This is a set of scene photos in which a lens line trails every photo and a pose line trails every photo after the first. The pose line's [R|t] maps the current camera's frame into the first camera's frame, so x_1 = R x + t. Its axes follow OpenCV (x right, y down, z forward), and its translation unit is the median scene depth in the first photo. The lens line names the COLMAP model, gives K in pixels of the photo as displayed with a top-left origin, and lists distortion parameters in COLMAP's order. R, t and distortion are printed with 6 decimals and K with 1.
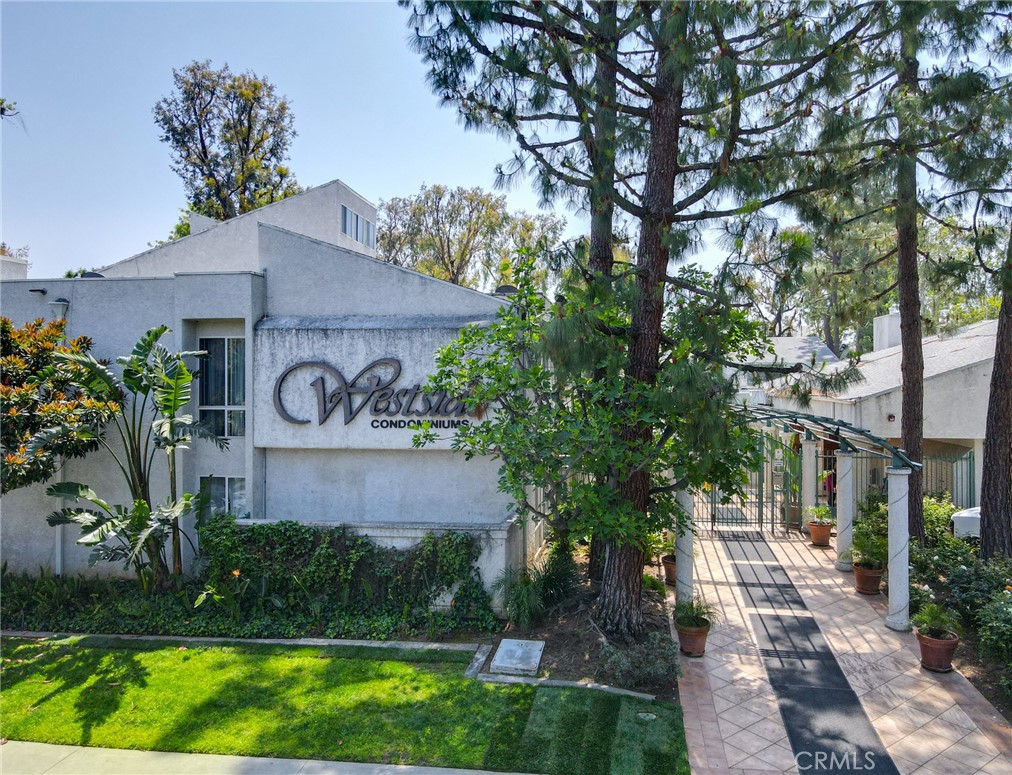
lens RADIAL K [[769.6, 0, 507.7], [0, 769.6, 385.0], [0, 0, 1]] dist [0.008486, -0.010652]
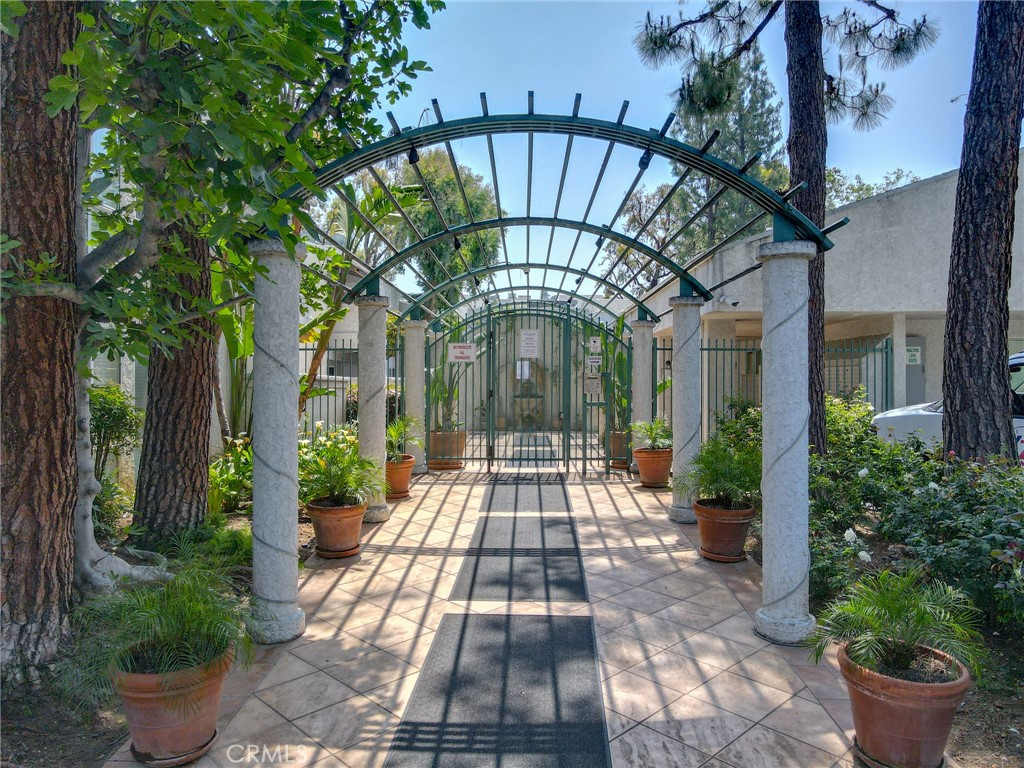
lens RADIAL K [[770.6, 0, 510.2], [0, 770.6, 385.4], [0, 0, 1]] dist [0.003325, 0.006363]
pose [[0.990549, 0.000988, 0.137158, 0.286973], [-0.001434, 0.999994, 0.003154, 0.169420], [-0.137154, -0.003320, 0.990544, 0.575180]]
